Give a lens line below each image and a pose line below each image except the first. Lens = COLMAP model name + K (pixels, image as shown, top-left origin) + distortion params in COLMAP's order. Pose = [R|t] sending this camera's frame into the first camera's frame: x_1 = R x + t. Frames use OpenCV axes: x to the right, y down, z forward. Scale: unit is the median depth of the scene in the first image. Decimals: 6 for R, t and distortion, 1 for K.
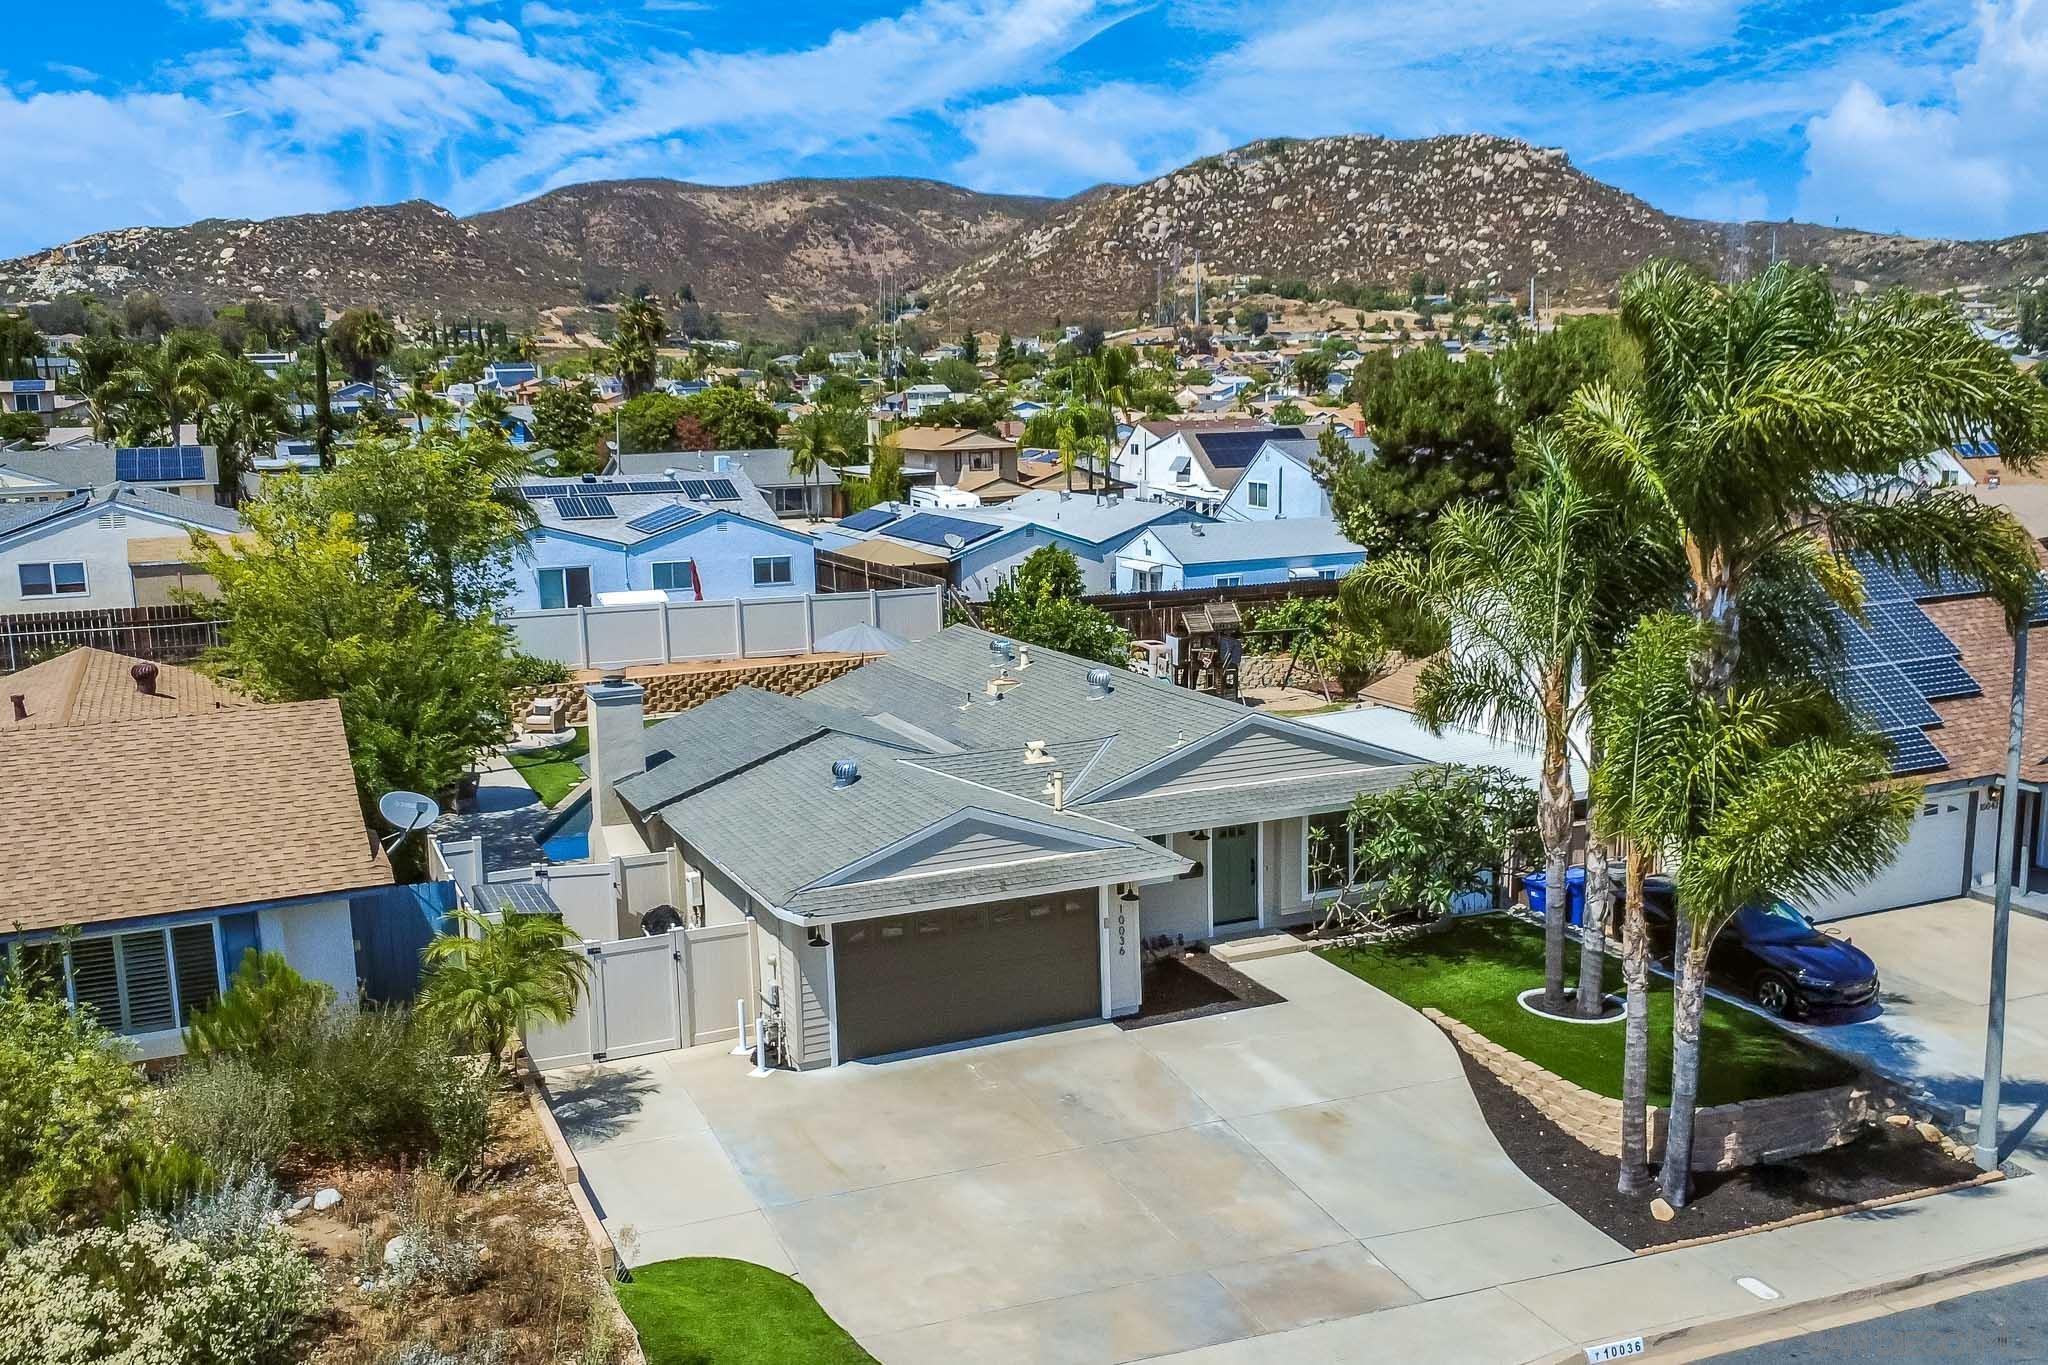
lens RADIAL K [[1849.9, 0, 953.9], [0, 1849.9, 647.9], [0, 0, 1]] dist [0.000417, -0.016006]
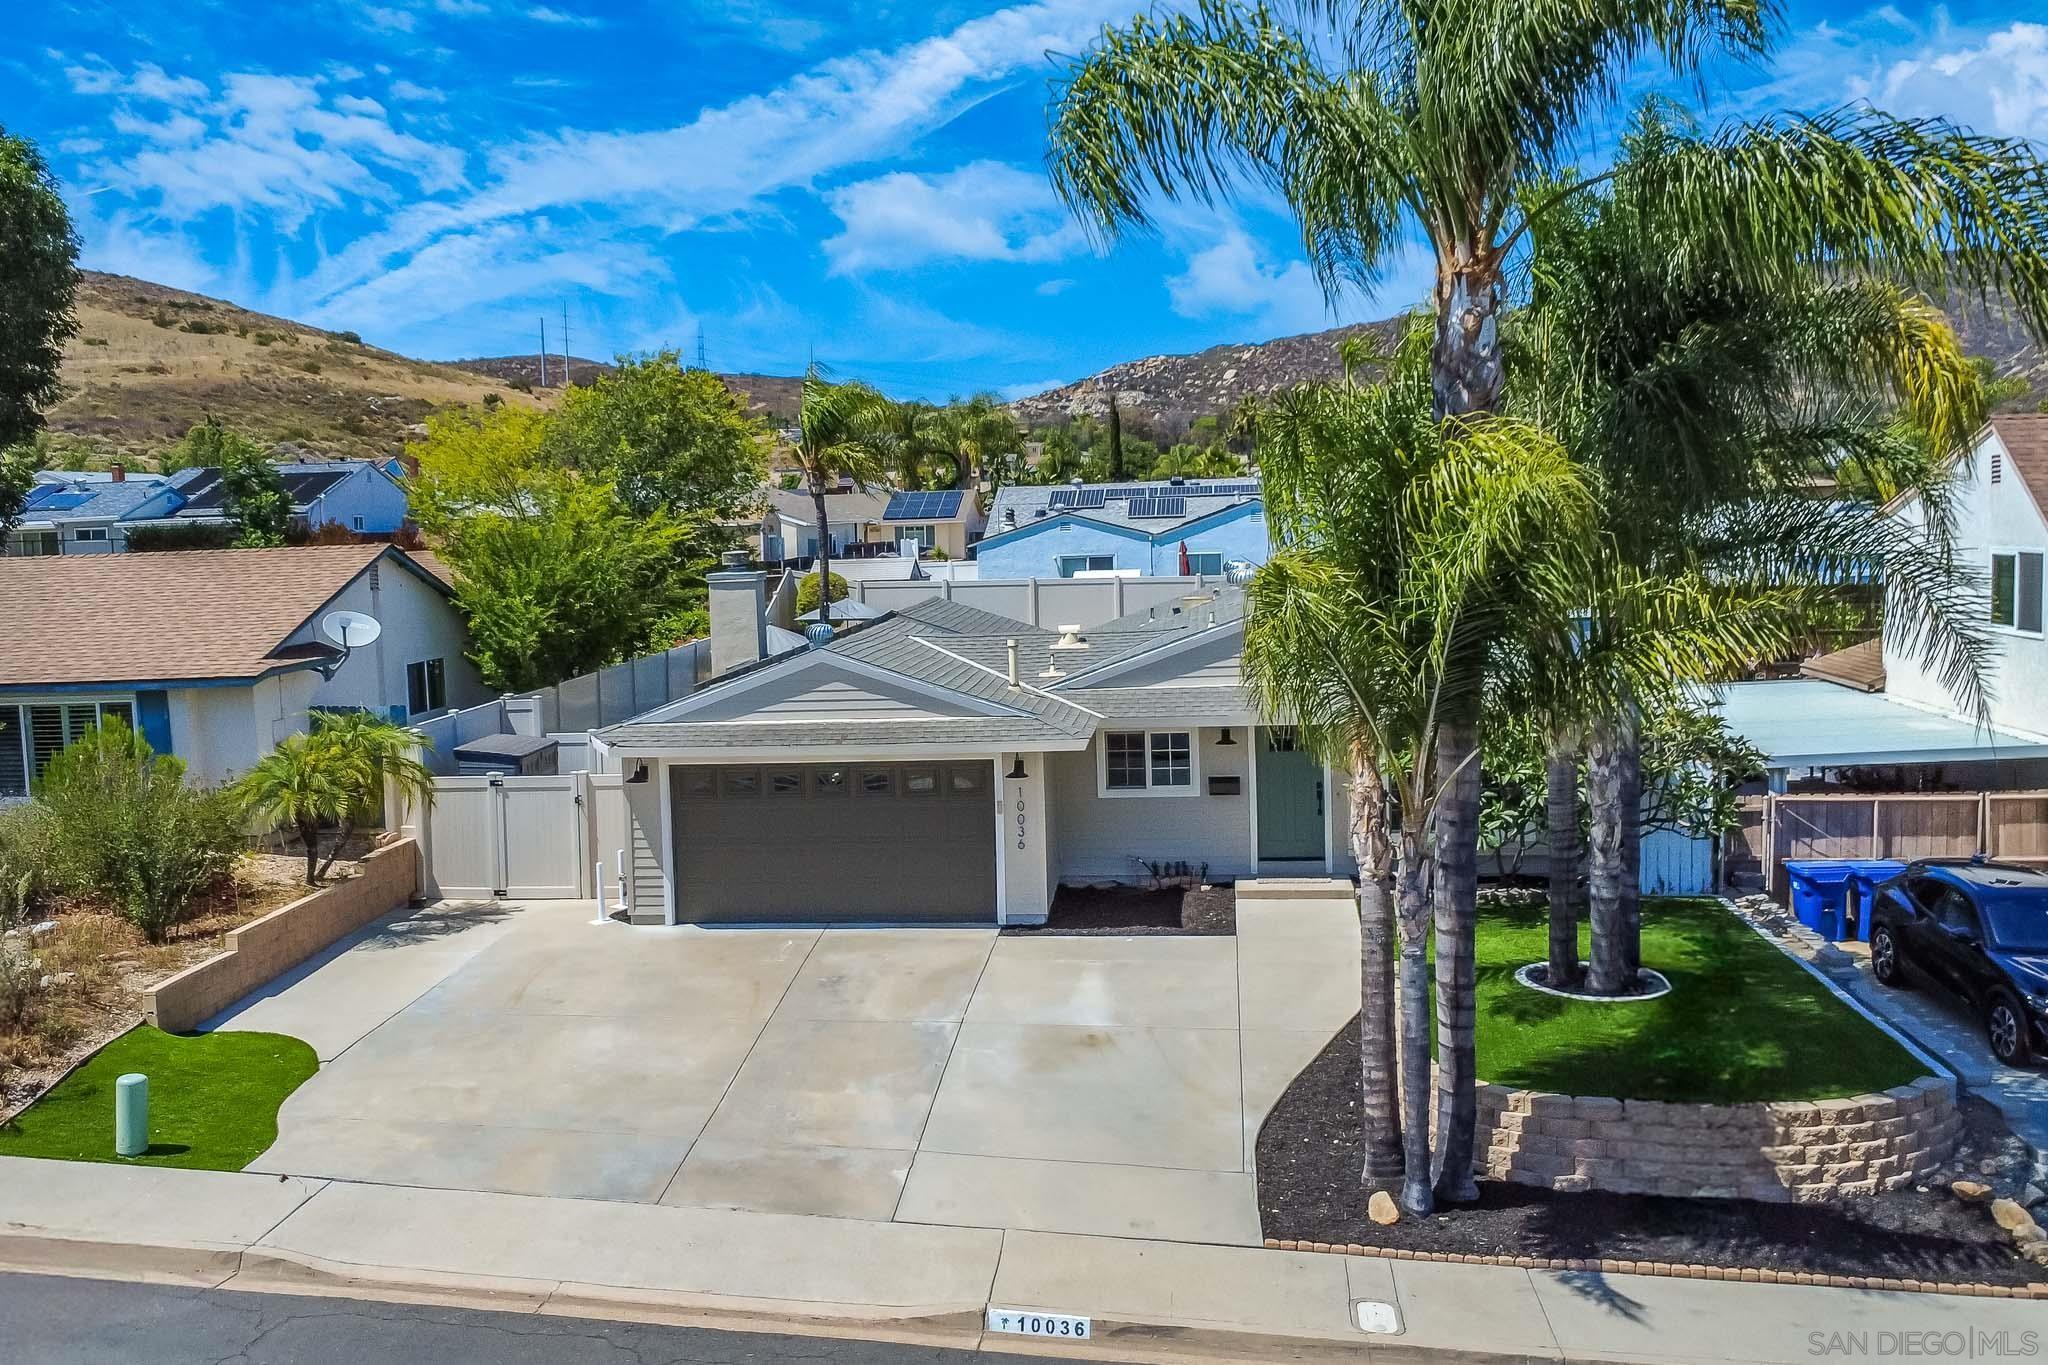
lens RADIAL K [[1849.9, 0, 953.9], [0, 1849.9, 647.9], [0, 0, 1]] dist [0.000417, -0.016006]
pose [[0.846197, 0.025440, -0.532263, 0.513771], [-0.063442, 0.996565, -0.053228, 0.124813], [0.529080, 0.078809, 0.844904, 0.283793]]
